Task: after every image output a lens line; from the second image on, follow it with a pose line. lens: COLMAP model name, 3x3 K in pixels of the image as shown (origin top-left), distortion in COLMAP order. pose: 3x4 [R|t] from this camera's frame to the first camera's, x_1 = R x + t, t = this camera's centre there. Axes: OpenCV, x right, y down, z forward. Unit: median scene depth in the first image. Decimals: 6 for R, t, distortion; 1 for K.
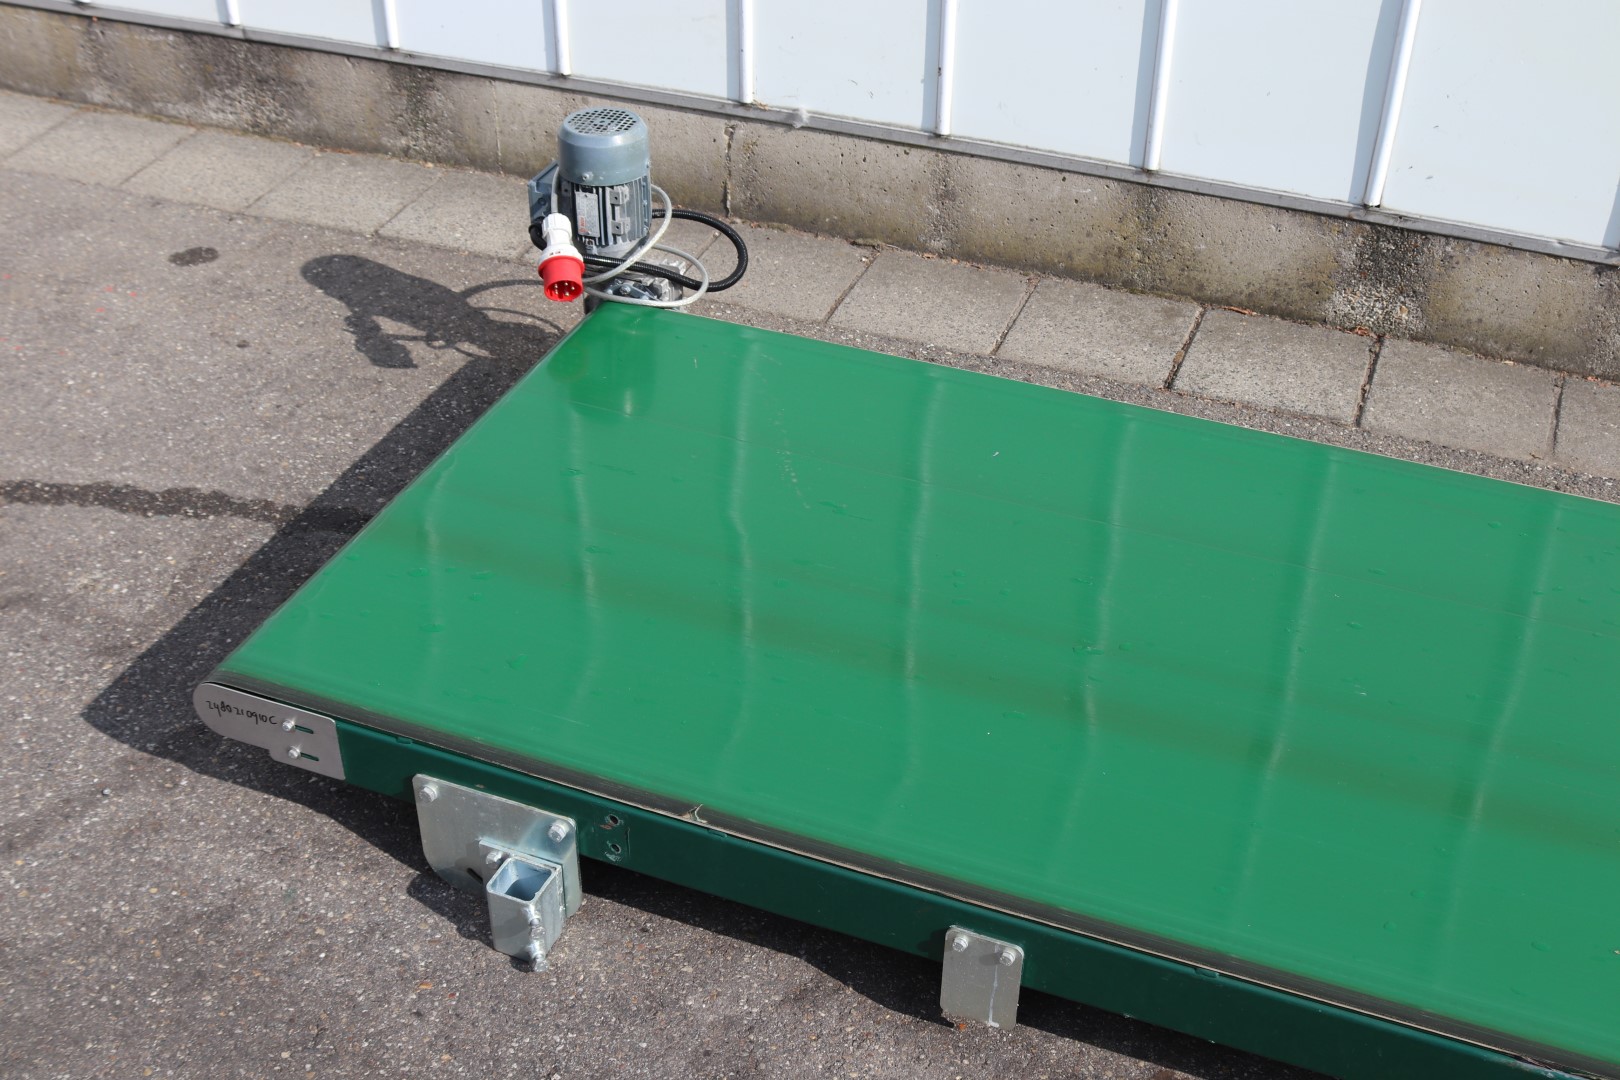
lens RADIAL K [[1931.8, 0, 808.1], [0, 1931.8, 547.3], [0, 0, 1]] dist [-0.073372, 0.000000]
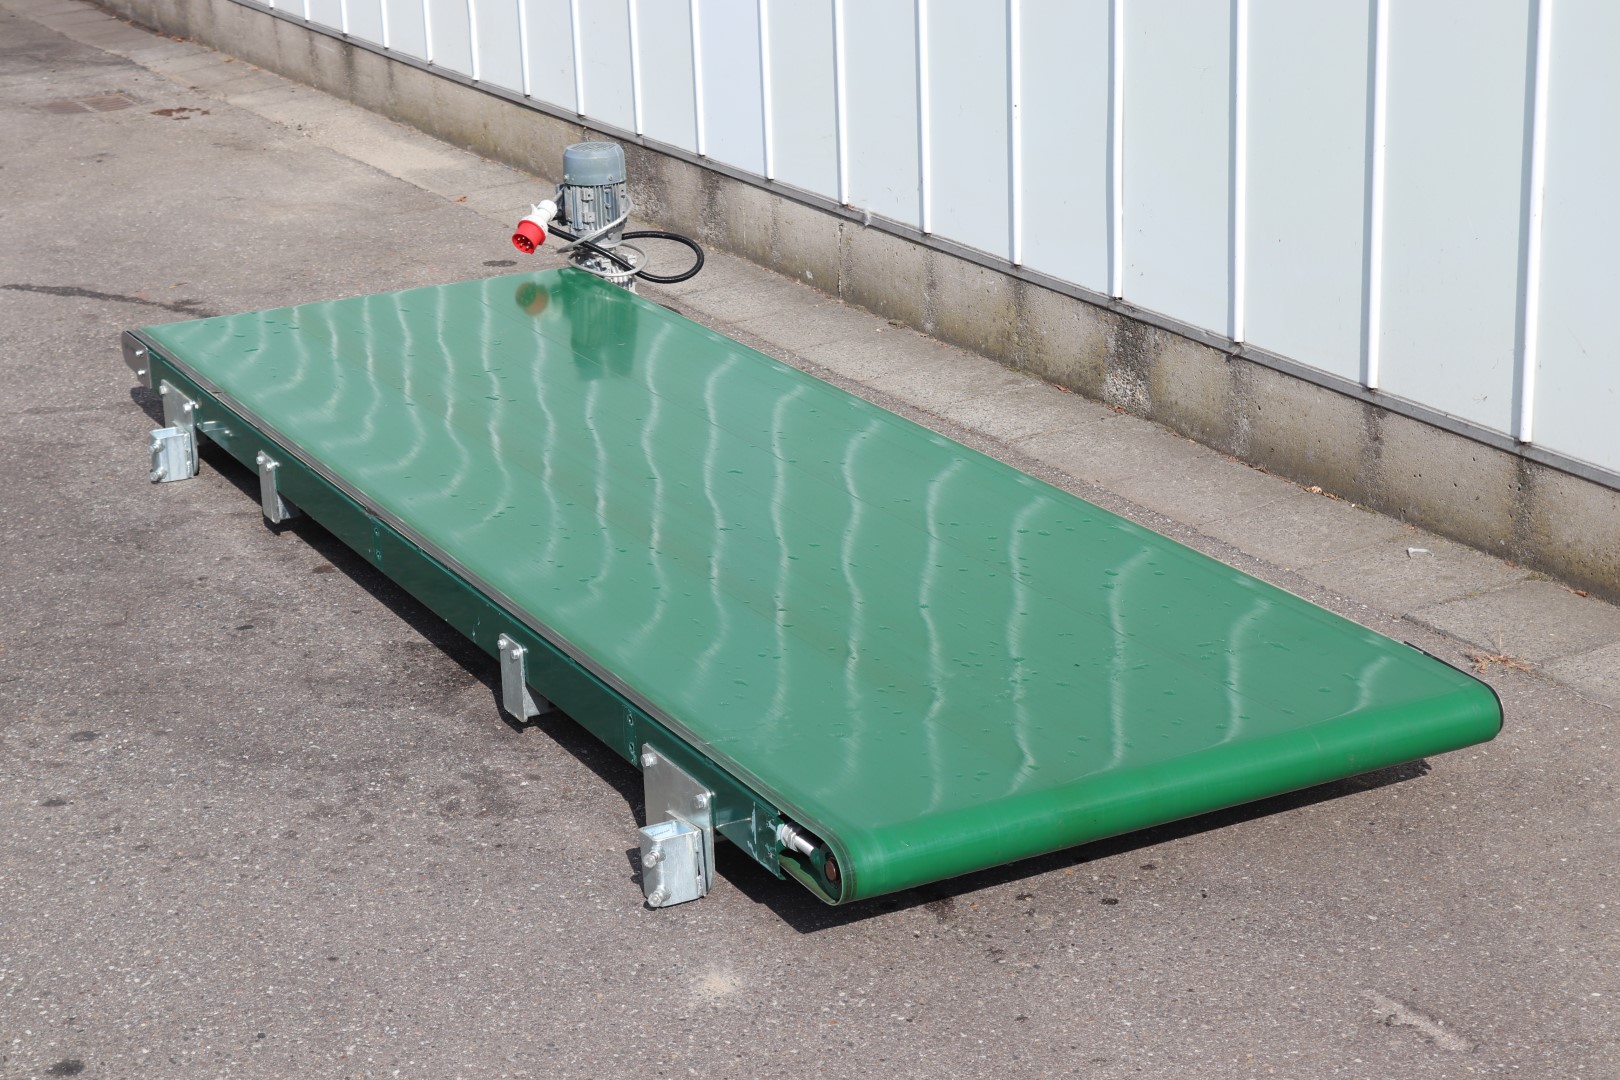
lens RADIAL K [[2907.8, 0, 801.5], [0, 2907.8, 549.1], [0, 0, 1]] dist [0.033648, 0.000000]
pose [[0.764084, 0.175145, -0.620887, 1.272033], [-0.338849, 0.927946, -0.155236, 0.313405], [0.548960, 0.329000, 0.768376, -0.460786]]
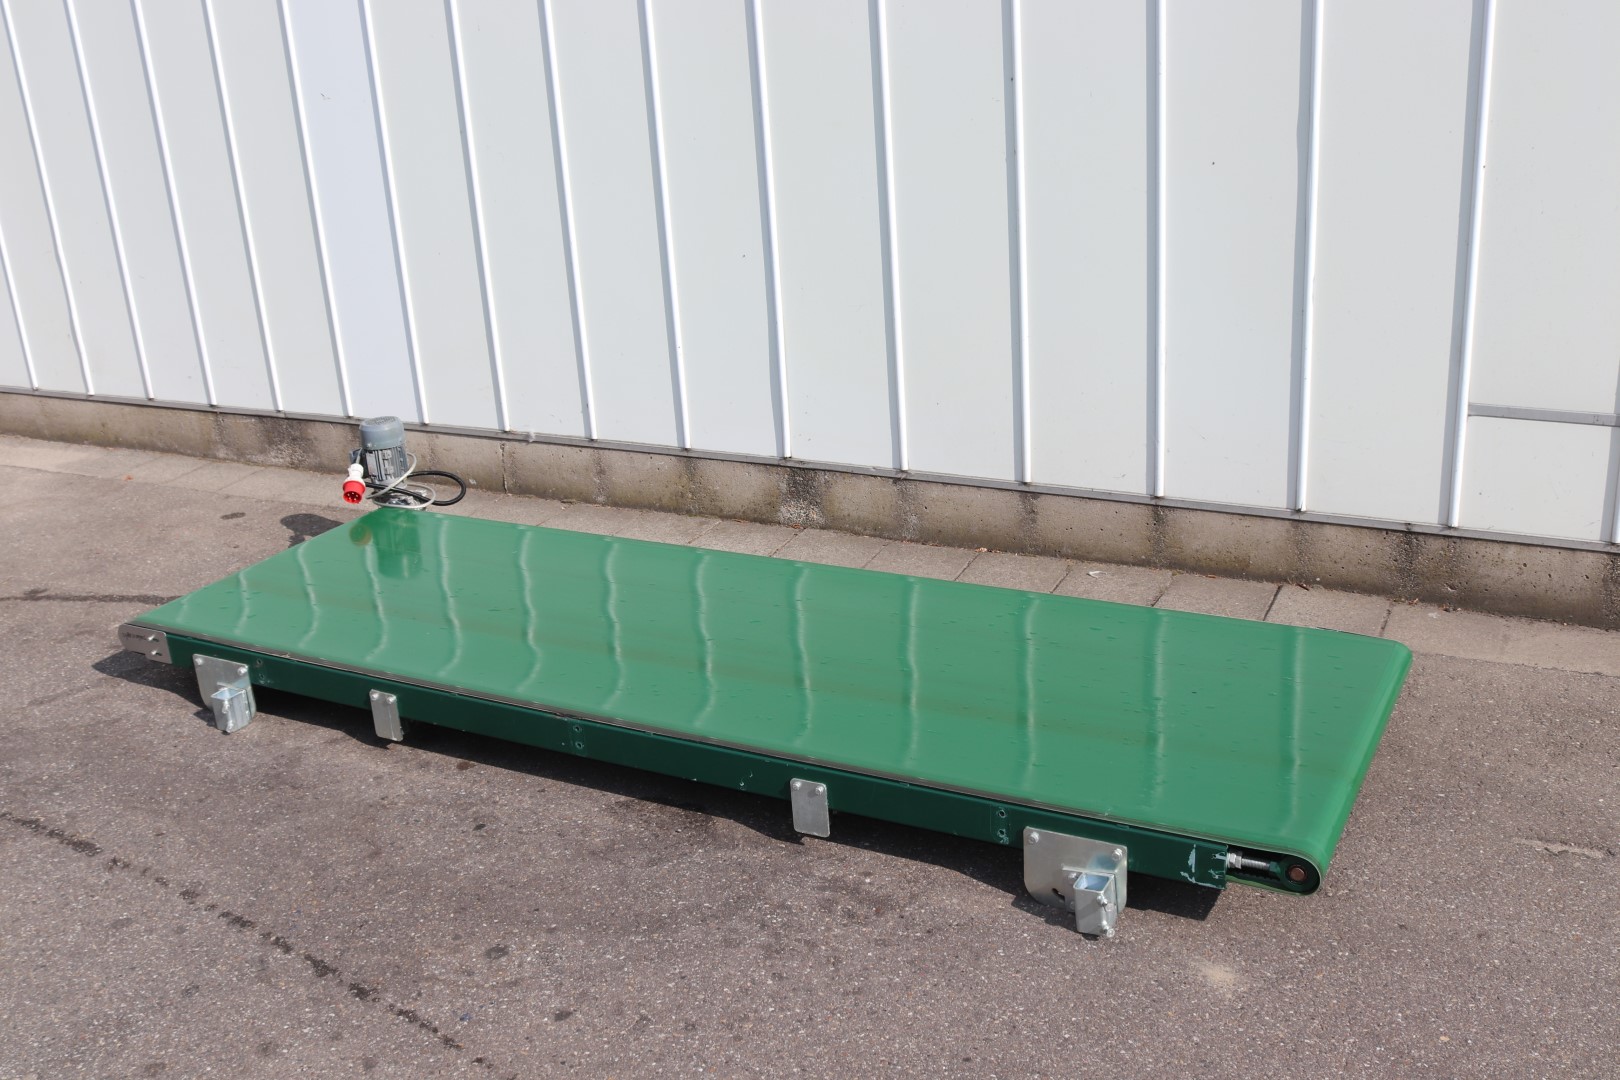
lens RADIAL K [[1567.7, 0, 805.9], [0, 1567.7, 575.0], [0, 0, 1]] dist [-0.099013, 0.000000]
pose [[0.990972, -0.023444, -0.132003, 0.499403], [-0.008660, 0.971343, -0.237525, 0.296680], [0.133789, 0.236524, 0.962370, -0.458941]]
